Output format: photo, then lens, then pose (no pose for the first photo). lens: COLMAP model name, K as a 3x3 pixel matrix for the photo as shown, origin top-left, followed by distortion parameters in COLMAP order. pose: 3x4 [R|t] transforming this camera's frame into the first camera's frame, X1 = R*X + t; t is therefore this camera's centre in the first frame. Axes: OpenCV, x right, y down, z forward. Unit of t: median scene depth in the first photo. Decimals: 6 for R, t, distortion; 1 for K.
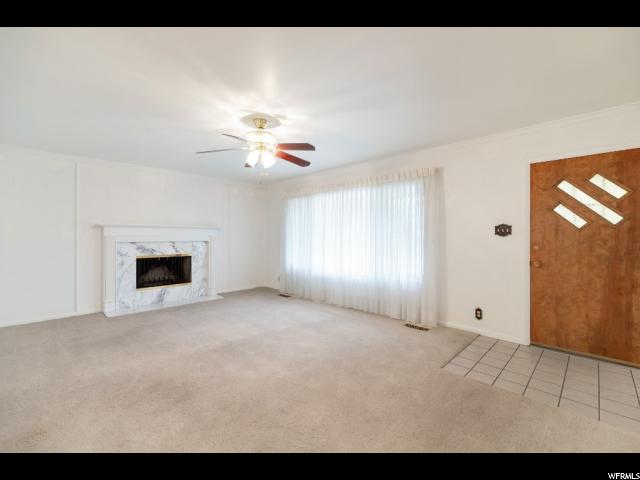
lens RADIAL K [[277.1, 0, 320.0], [0, 277.1, 240.0], [0, 0, 1]] dist [0.002472, 0.000331]
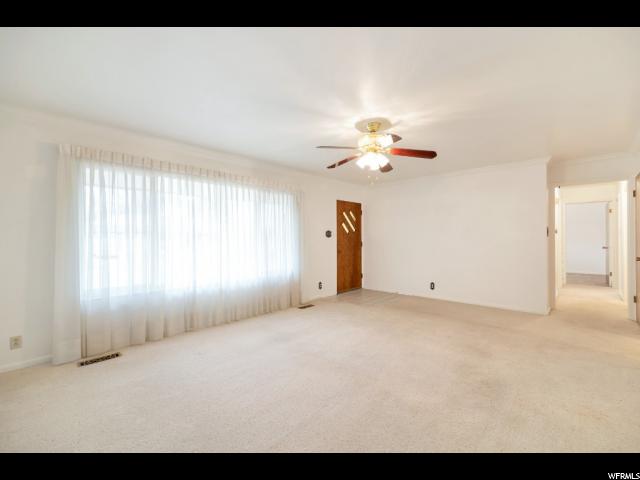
lens RADIAL K [[277.1, 0, 320.0], [0, 277.1, 240.0], [0, 0, 1]] dist [0.002472, 0.000331]
pose [[0.008918, -0.012850, 0.999878, -1.045006], [0.012598, 0.999840, 0.012737, -0.018890], [-0.999881, 0.012483, 0.009078, 0.992566]]
